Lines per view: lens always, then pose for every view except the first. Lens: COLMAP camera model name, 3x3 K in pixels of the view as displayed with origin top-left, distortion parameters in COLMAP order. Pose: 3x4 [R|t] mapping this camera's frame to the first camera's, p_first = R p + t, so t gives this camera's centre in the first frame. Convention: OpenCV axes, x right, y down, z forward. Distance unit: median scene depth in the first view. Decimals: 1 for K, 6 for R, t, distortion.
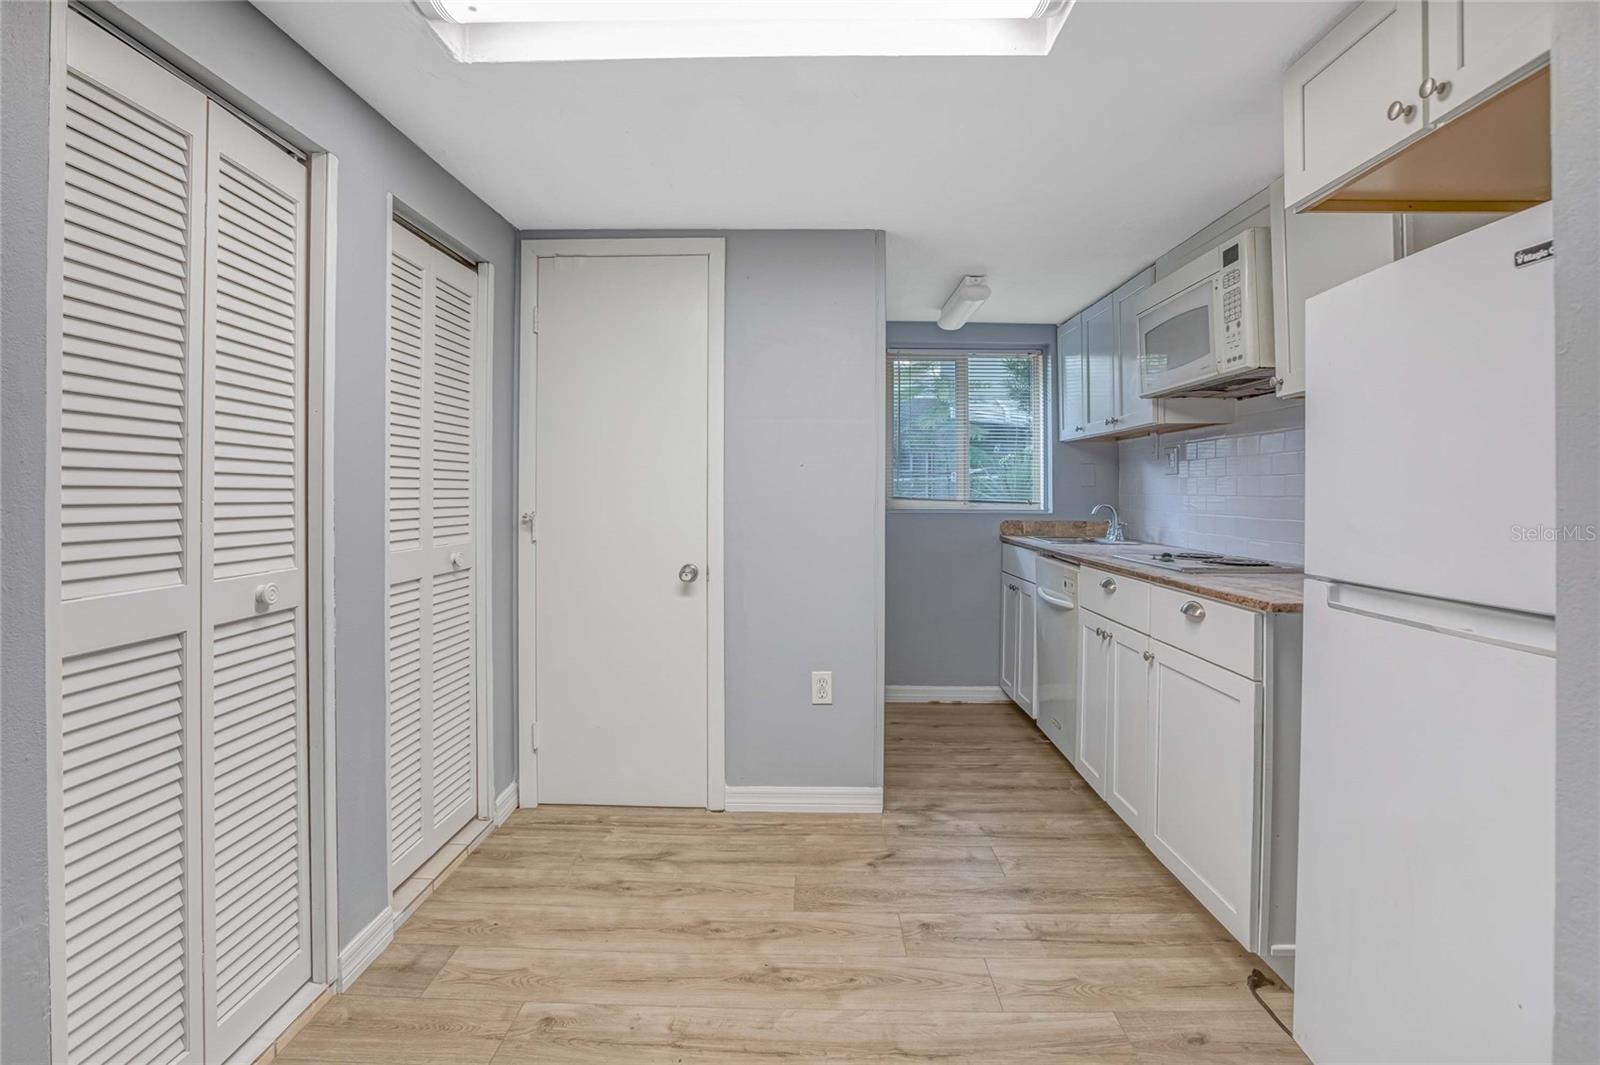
lens RADIAL K [[753.3, 0, 803.5], [0, 753.3, 500.8], [0, 0, 1]] dist [-0.064434, 0.022639]
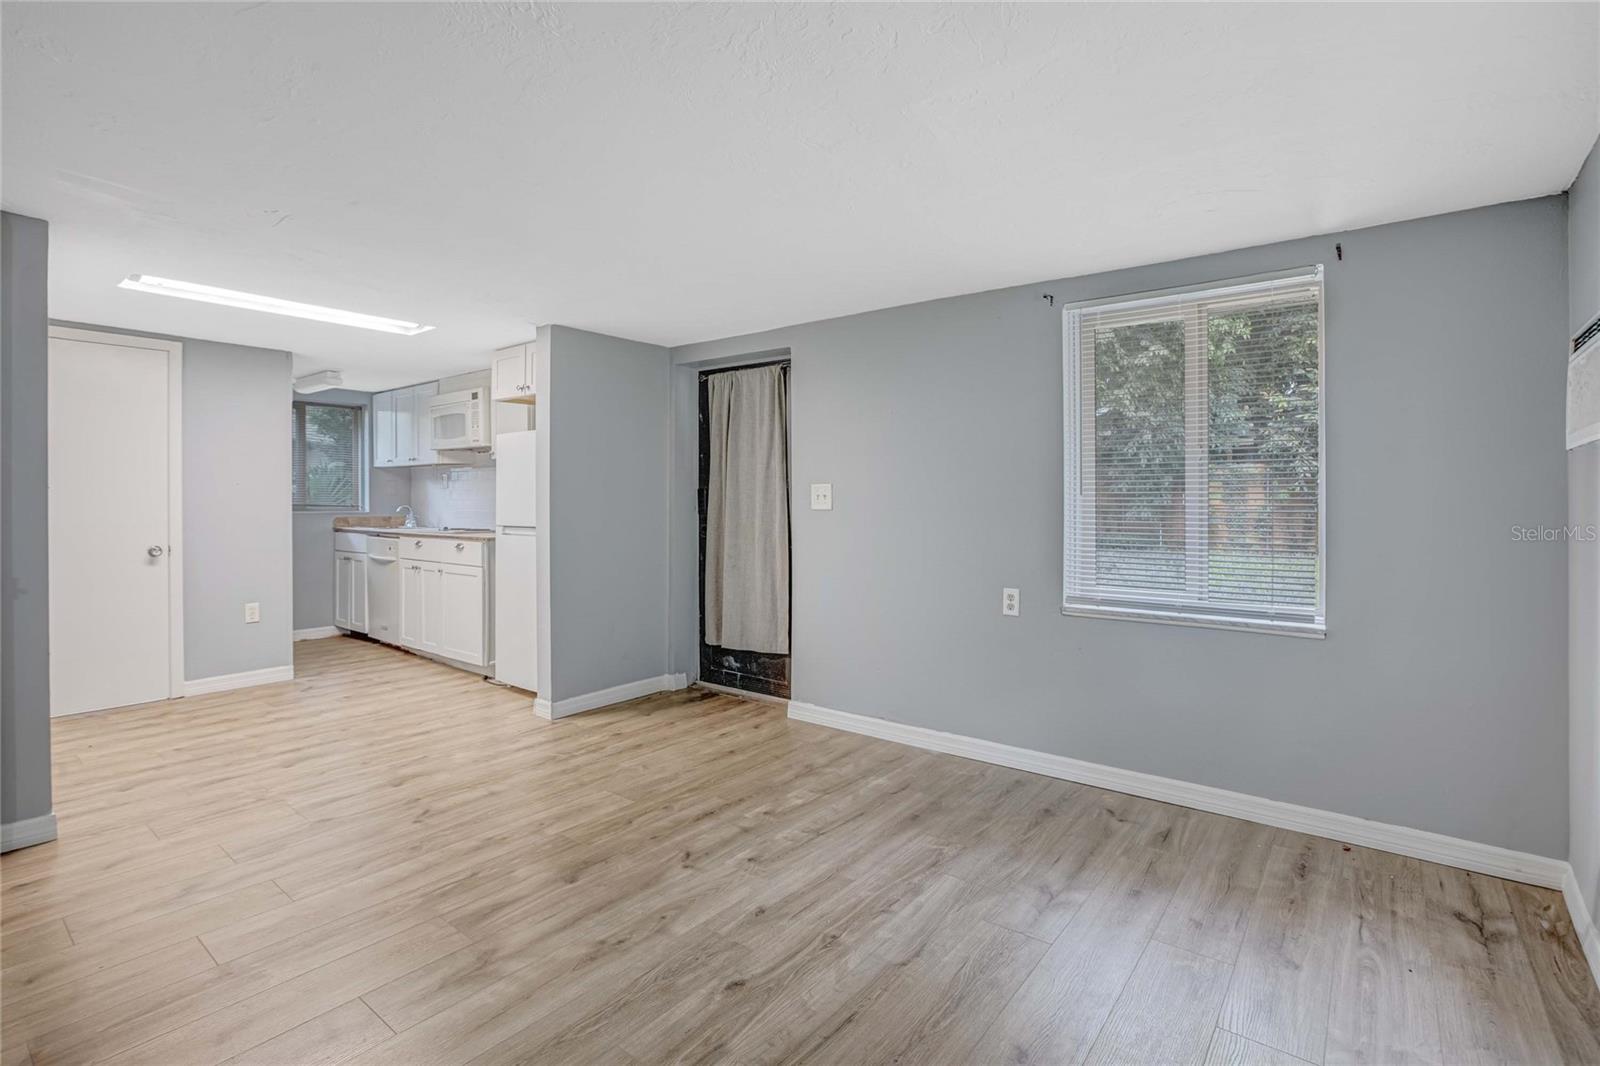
lens RADIAL K [[753.3, 0, 803.5], [0, 753.3, 501.3], [0, 0, 1]] dist [-0.064434, 0.022639]
pose [[0.599020, -0.004511, 0.800721, -0.533763], [0.009471, 0.999954, -0.001452, 0.007674], [-0.800678, 0.008453, 0.599035, -0.972764]]
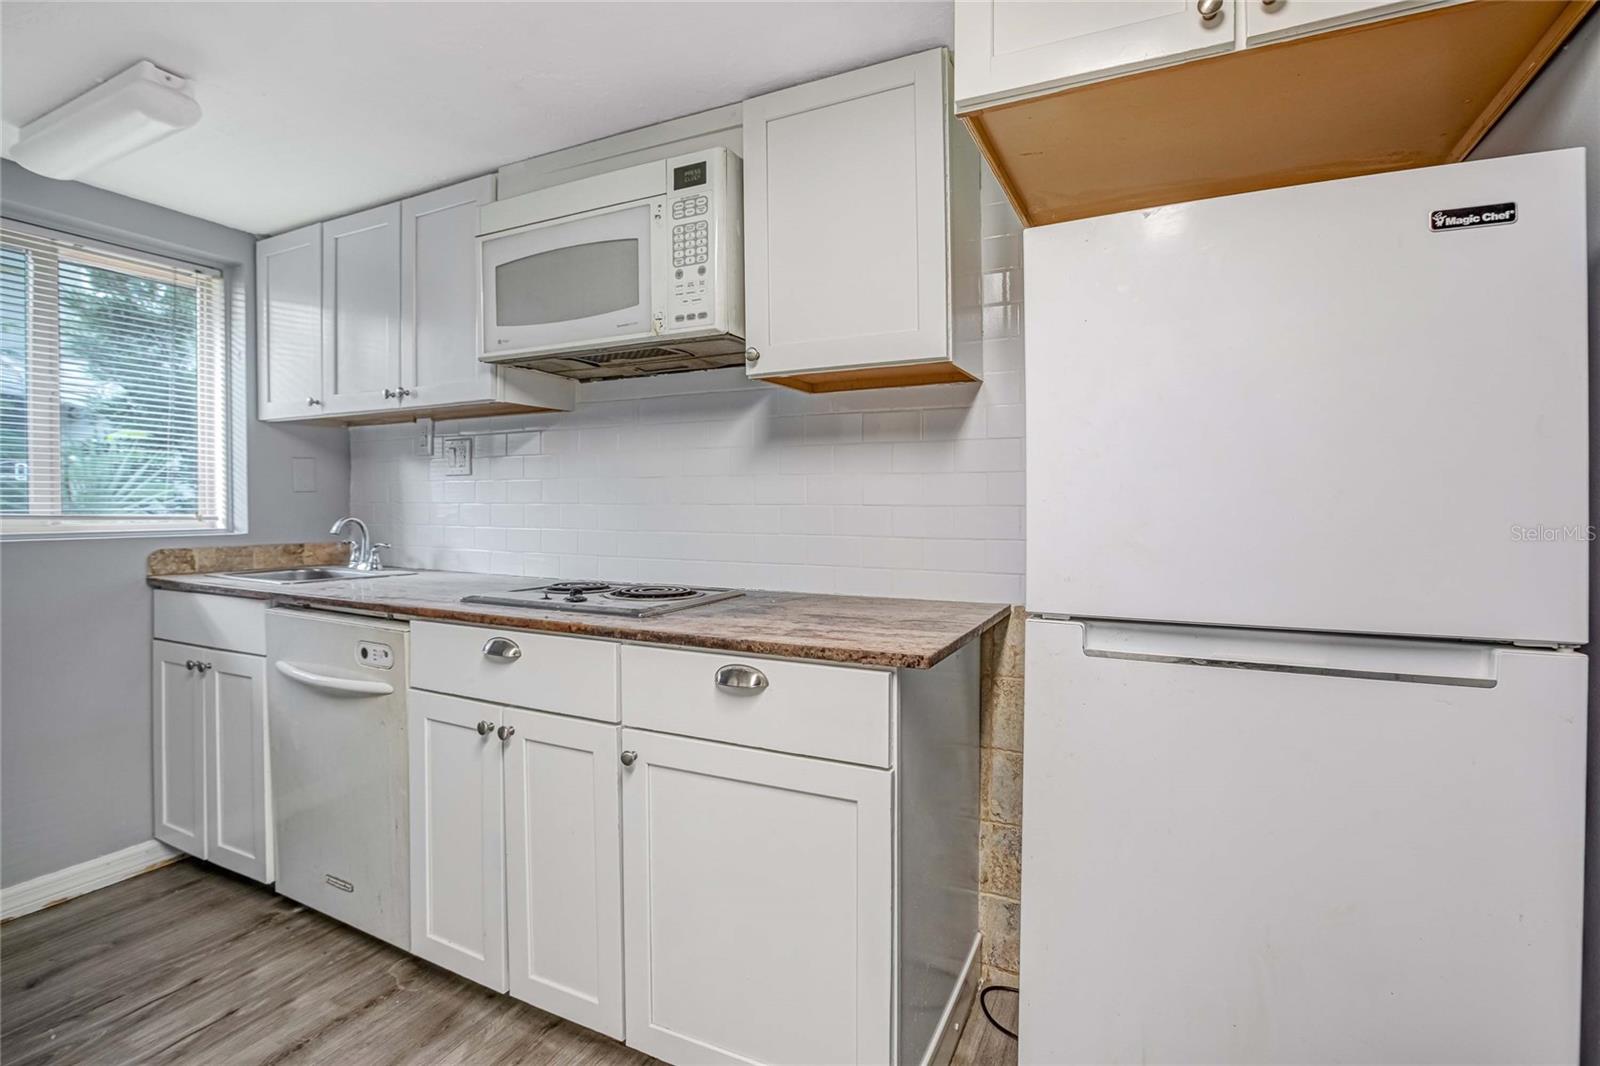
lens RADIAL K [[753.3, 0, 803.5], [0, 753.3, 501.3], [0, 0, 1]] dist [-0.064434, 0.022639]
pose [[0.428423, -0.007266, 0.903549, -0.033720], [0.015142, 0.999885, 0.000861, -0.006130], [-0.903451, 0.013313, 0.428484, 0.455797]]
